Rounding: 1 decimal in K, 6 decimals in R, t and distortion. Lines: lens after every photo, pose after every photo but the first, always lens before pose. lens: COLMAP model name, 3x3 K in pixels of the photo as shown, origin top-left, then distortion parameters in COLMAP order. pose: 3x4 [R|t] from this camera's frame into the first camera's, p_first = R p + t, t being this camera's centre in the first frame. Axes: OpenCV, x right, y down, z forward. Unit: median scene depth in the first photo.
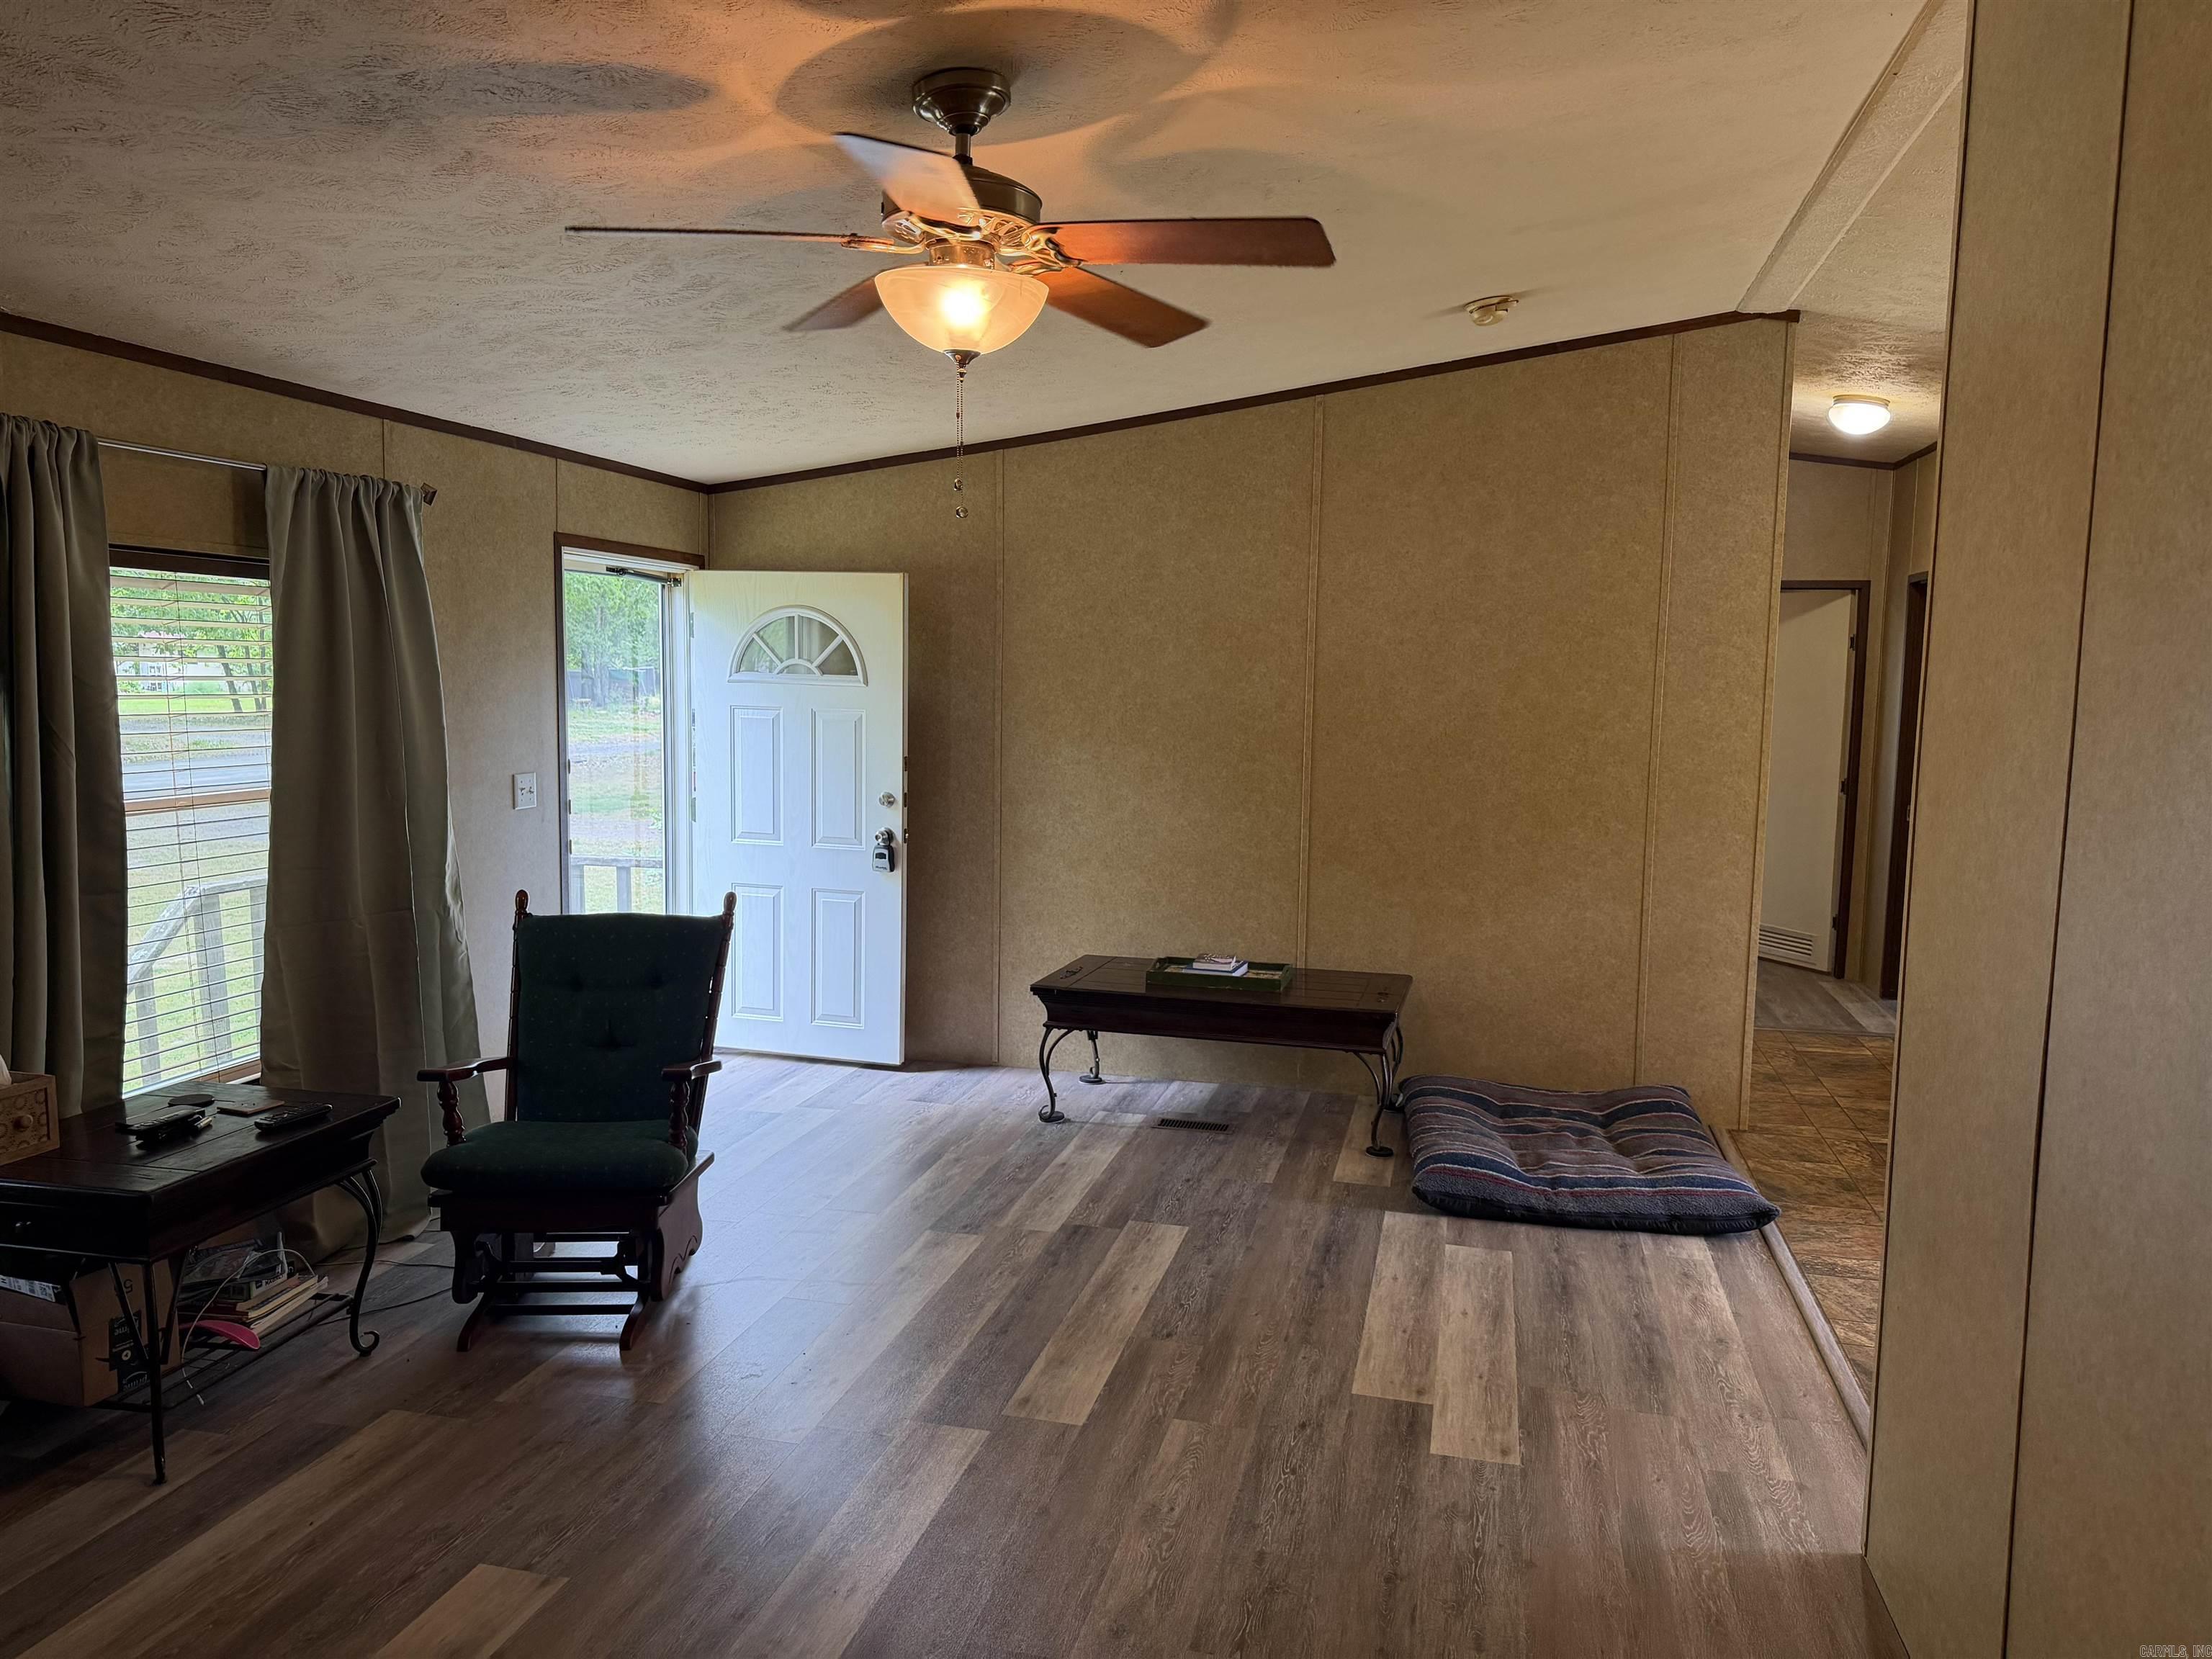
lens RADIAL K [[1533.2, 0, 1116.9], [0, 1533.2, 822.3], [0, 0, 1]] dist [0.055651, -0.067441]
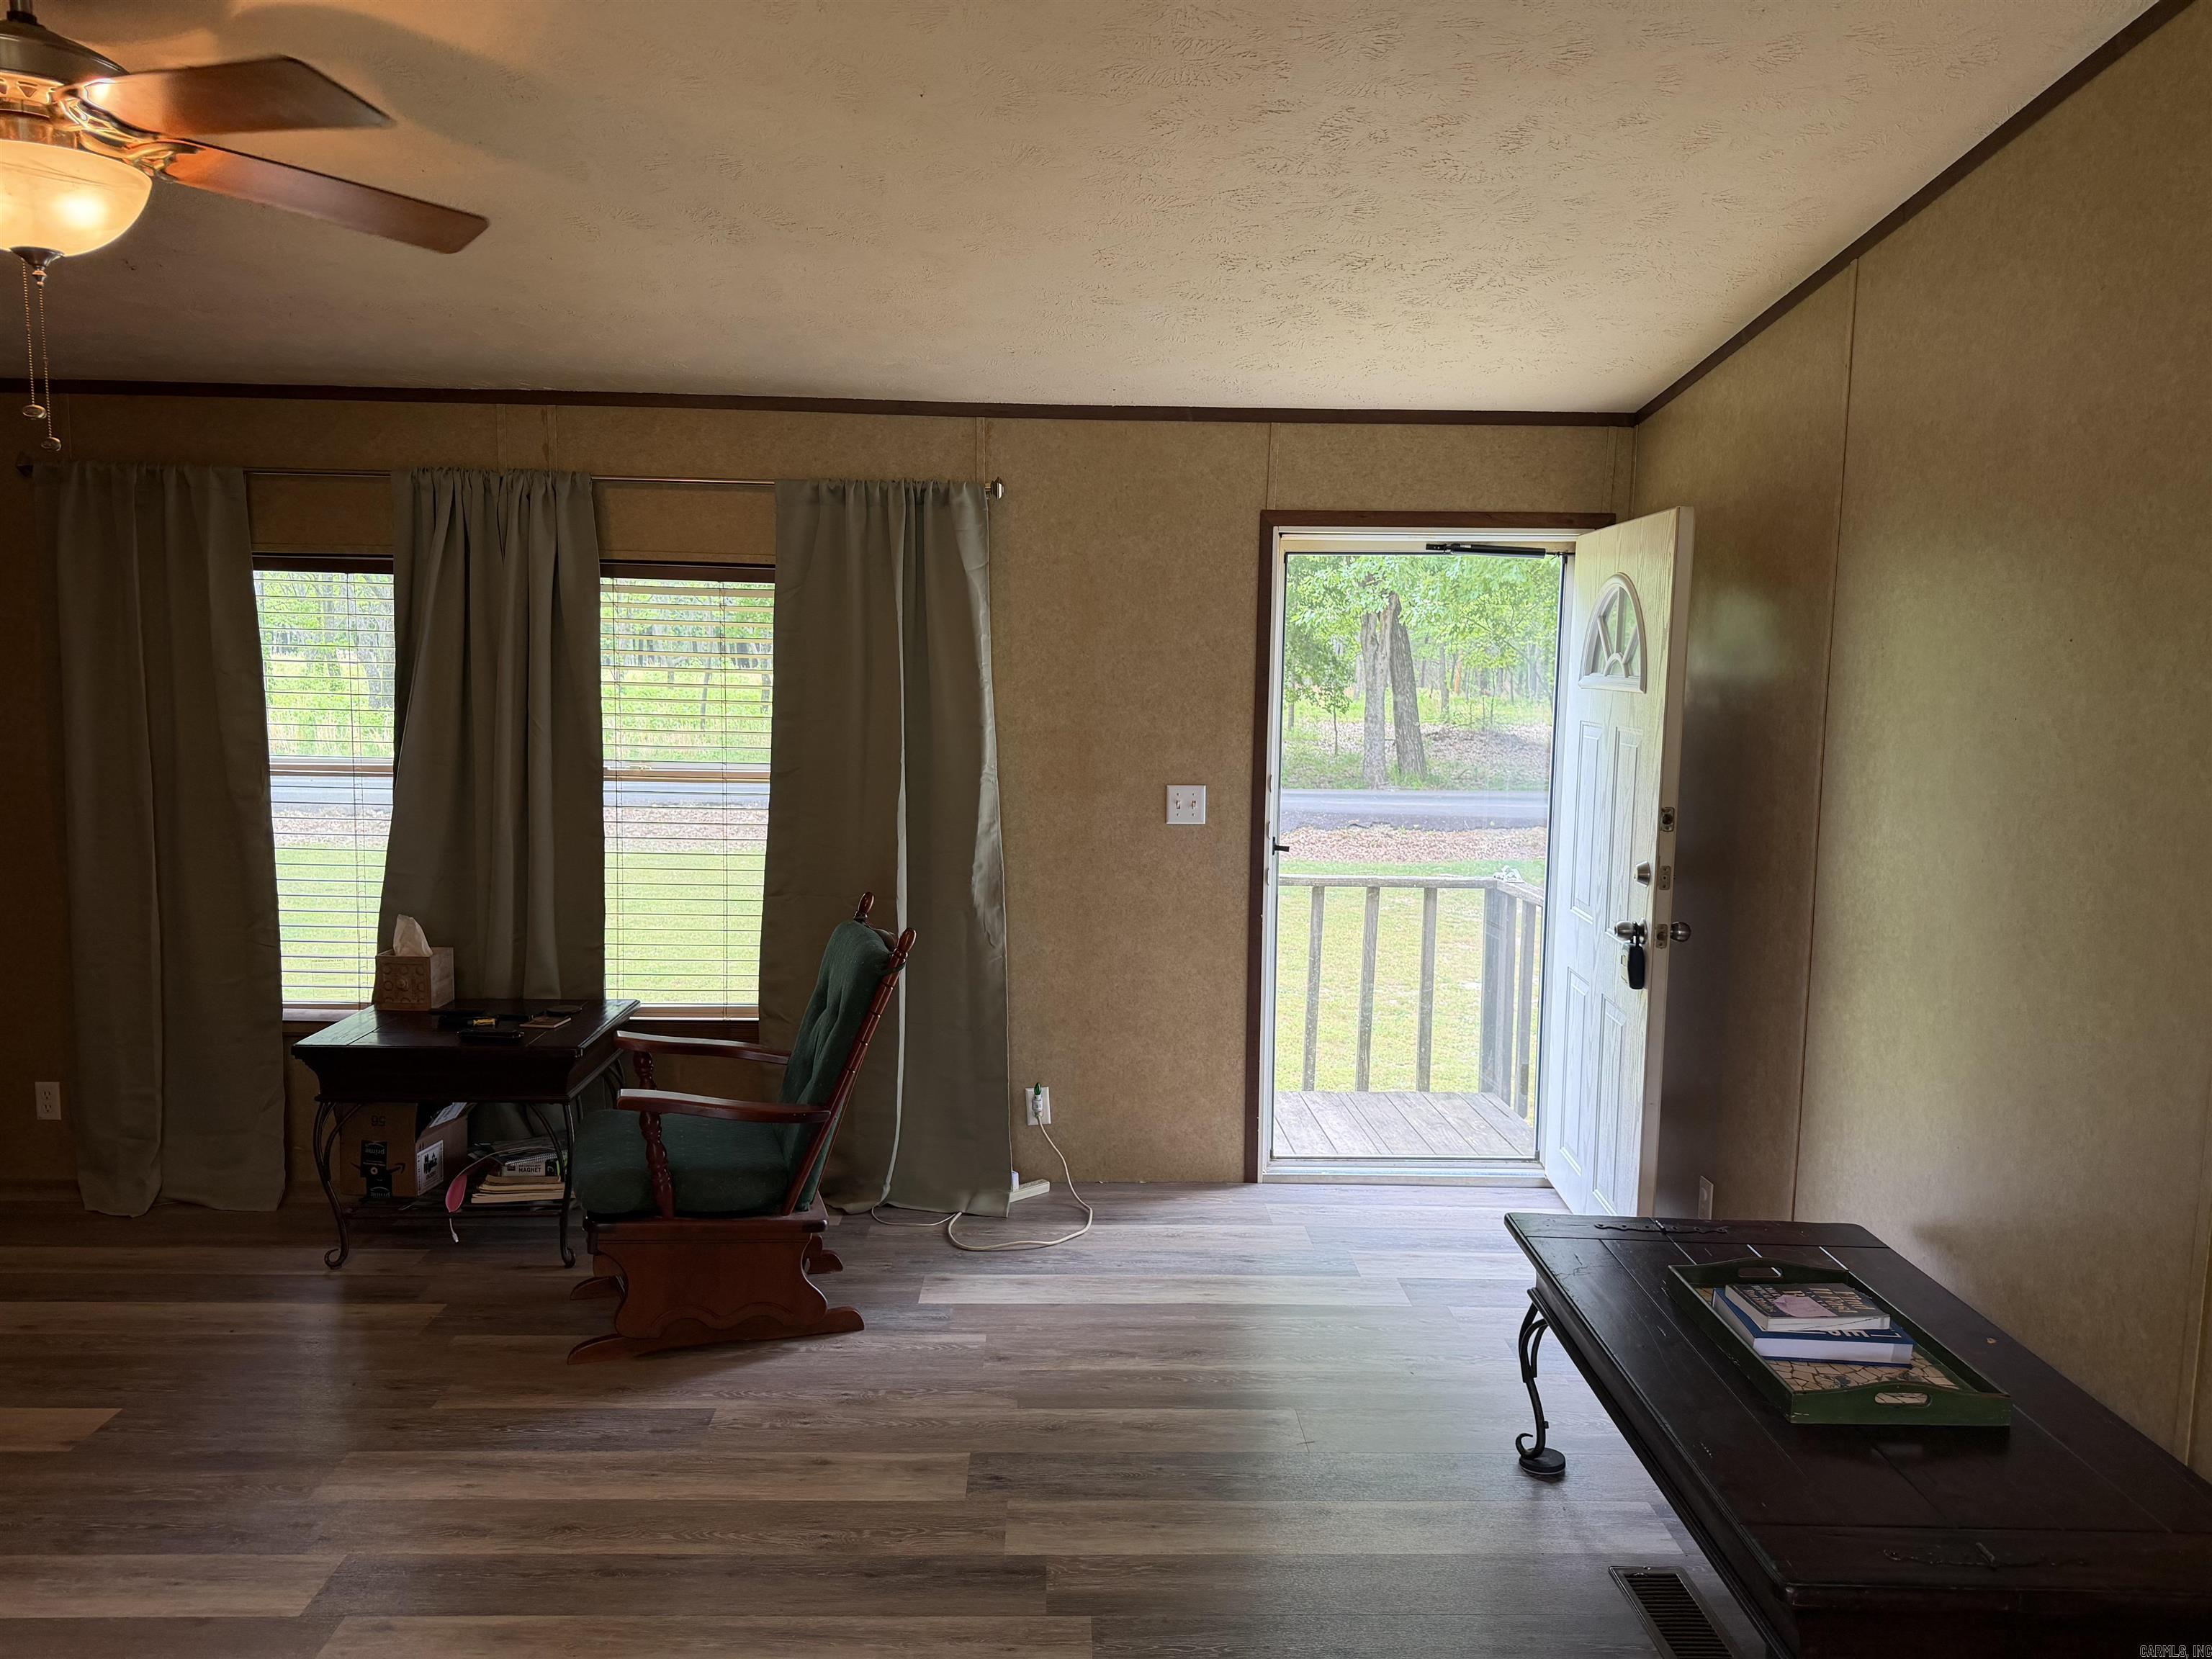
lens RADIAL K [[1533.2, 0, 1108.6], [0, 1533.2, 841.8], [0, 0, 1]] dist [0.055651, -0.067441]
pose [[0.270741, 0.096508, -0.957802, 0.539919], [-0.106123, 0.991890, 0.069945, -0.067013], [0.956785, 0.082708, 0.278787, 0.838297]]
